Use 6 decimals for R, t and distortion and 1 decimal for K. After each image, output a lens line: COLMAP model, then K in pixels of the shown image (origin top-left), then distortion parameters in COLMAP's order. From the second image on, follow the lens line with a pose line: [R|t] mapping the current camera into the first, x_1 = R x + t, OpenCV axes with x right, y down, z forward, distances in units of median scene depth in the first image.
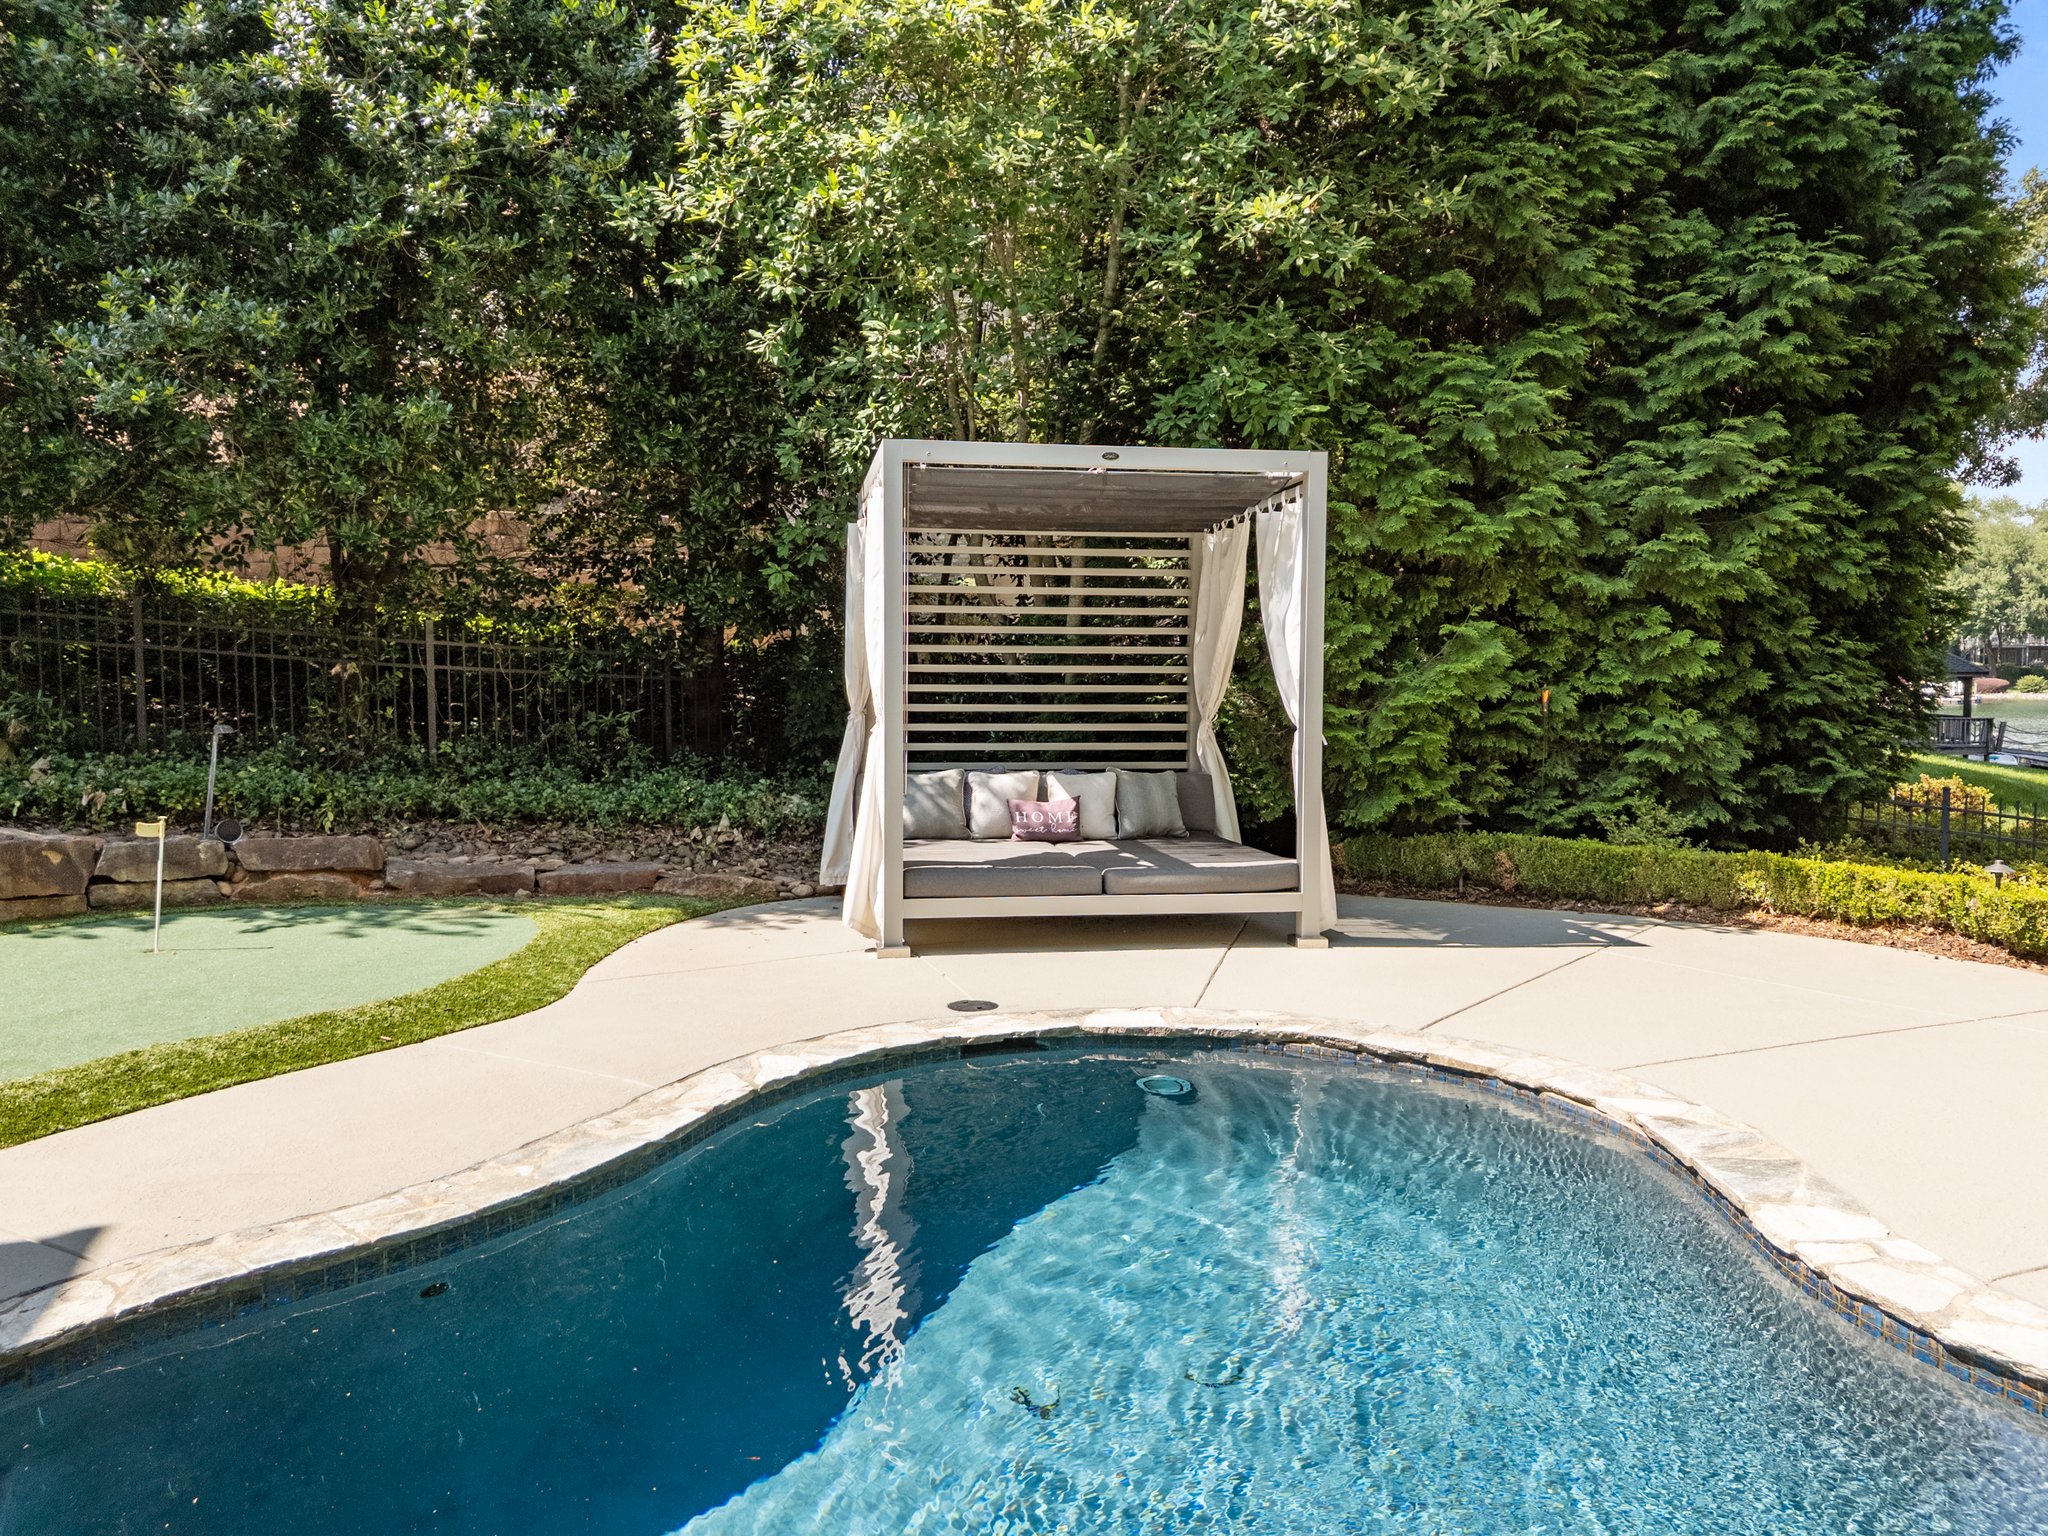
lens RADIAL K [[1547.7, 0, 1032.0], [0, 1547.7, 777.0], [0, 0, 1]] dist [0.087489, -0.101842]
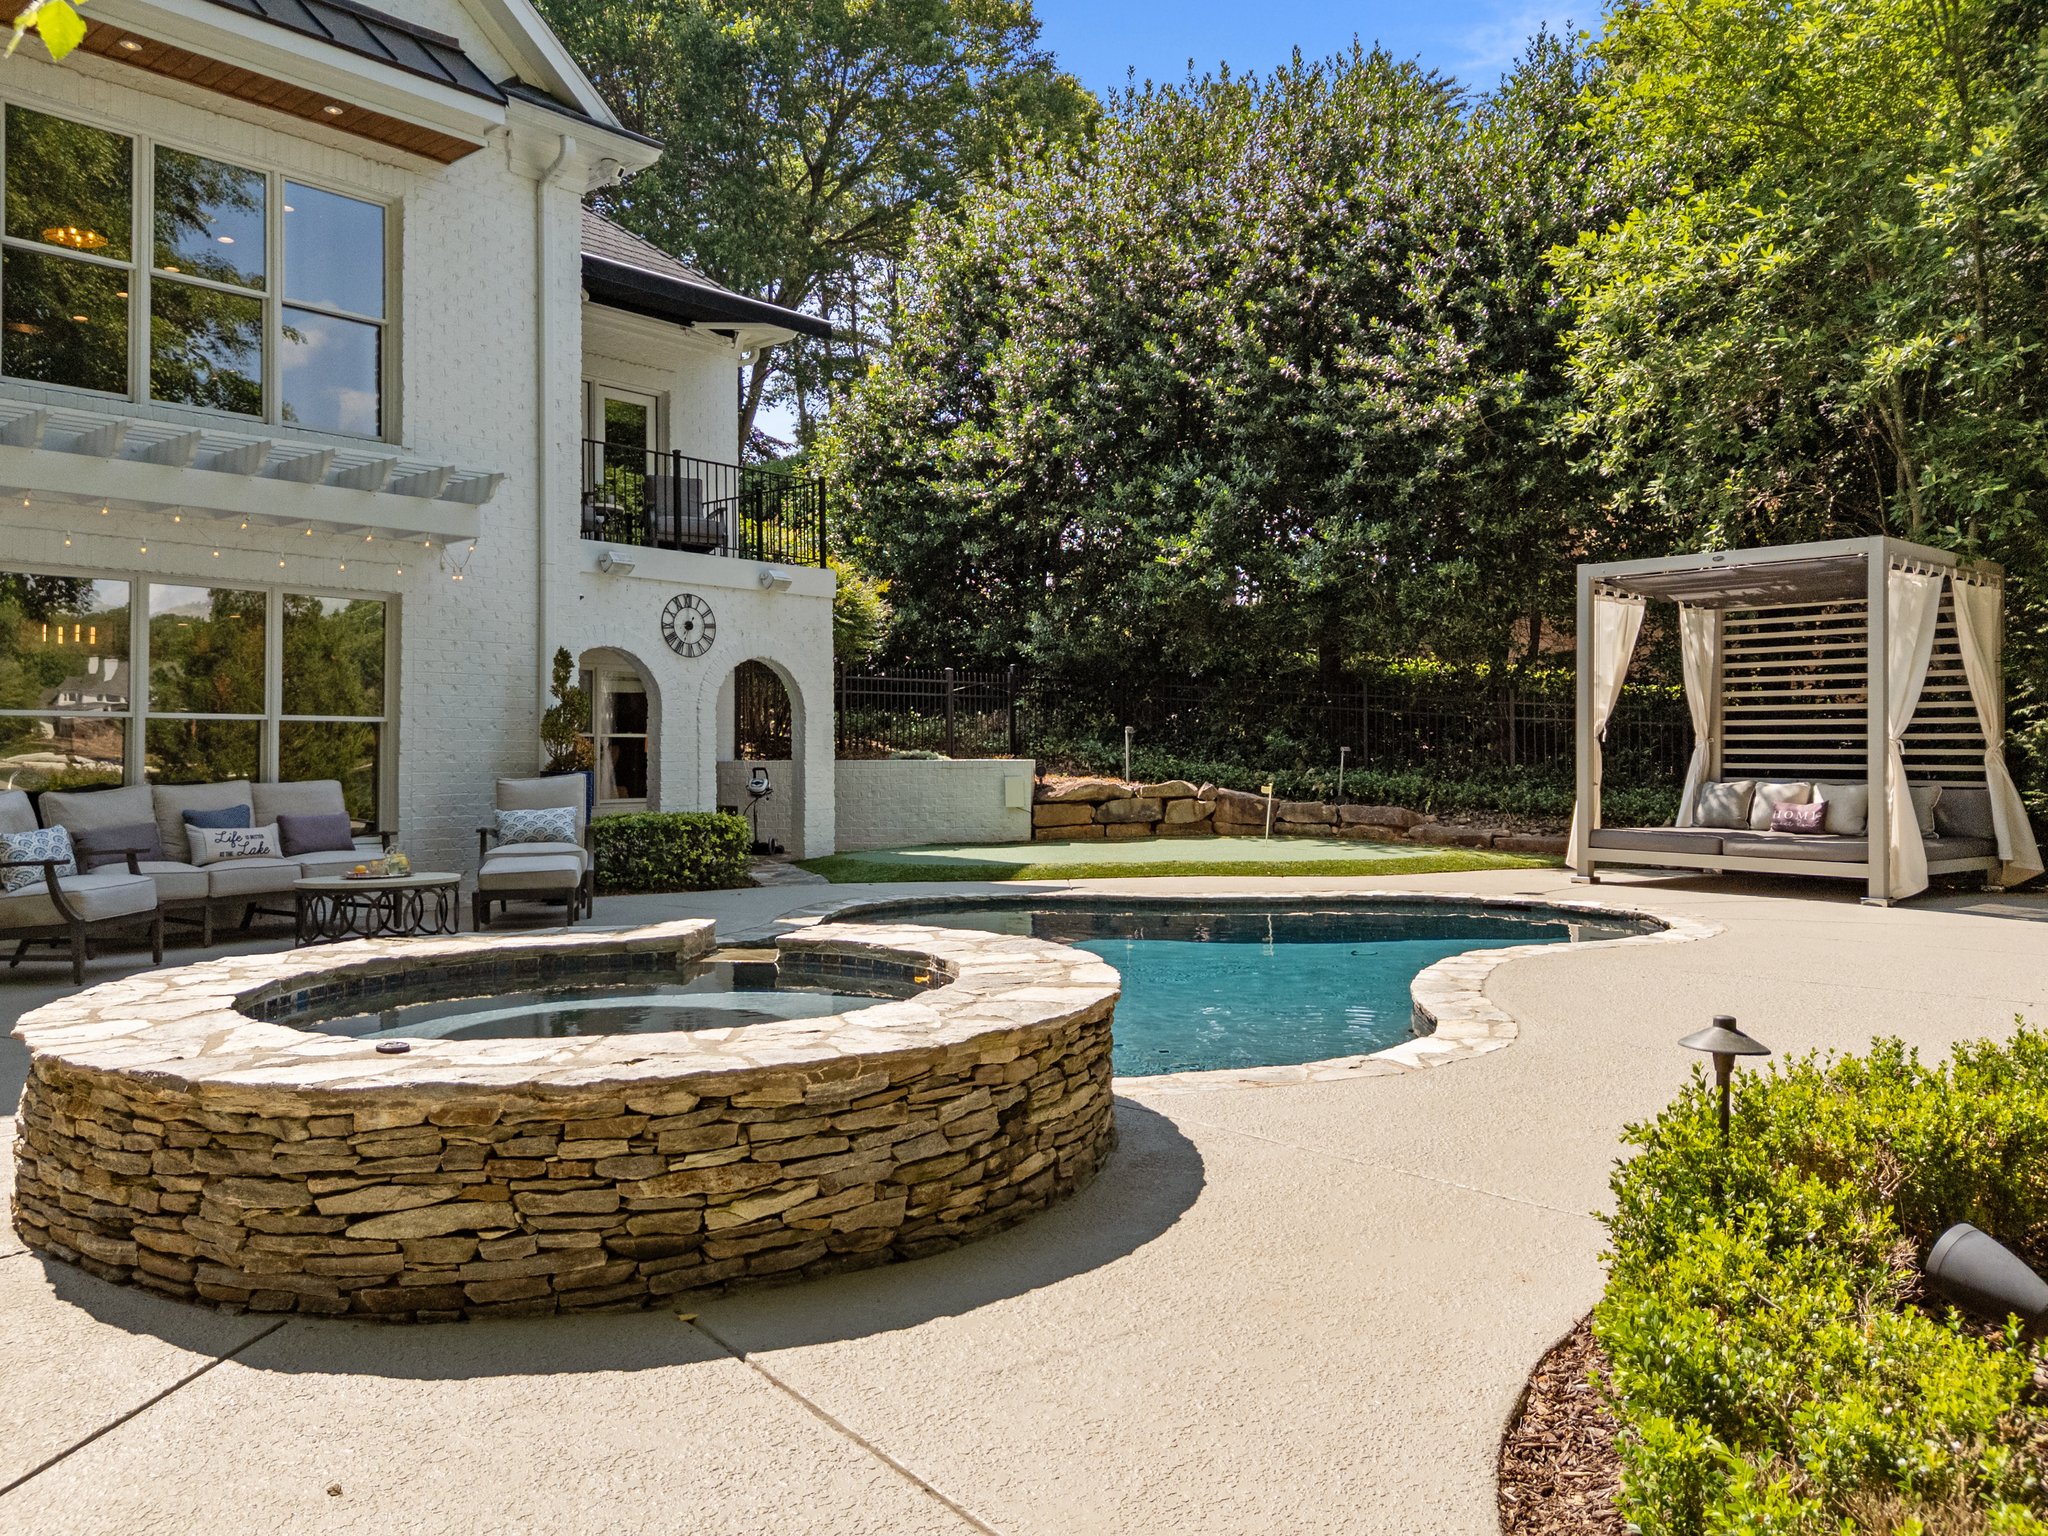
lens RADIAL K [[1547.7, 0, 1032.0], [0, 1547.7, 777.0], [0, 0, 1]] dist [0.087489, -0.101842]
pose [[0.506053, 0.009674, -0.862448, 0.856617], [-0.061196, 0.997820, -0.024715, 0.068096], [0.860329, 0.065285, 0.505542, -0.266654]]
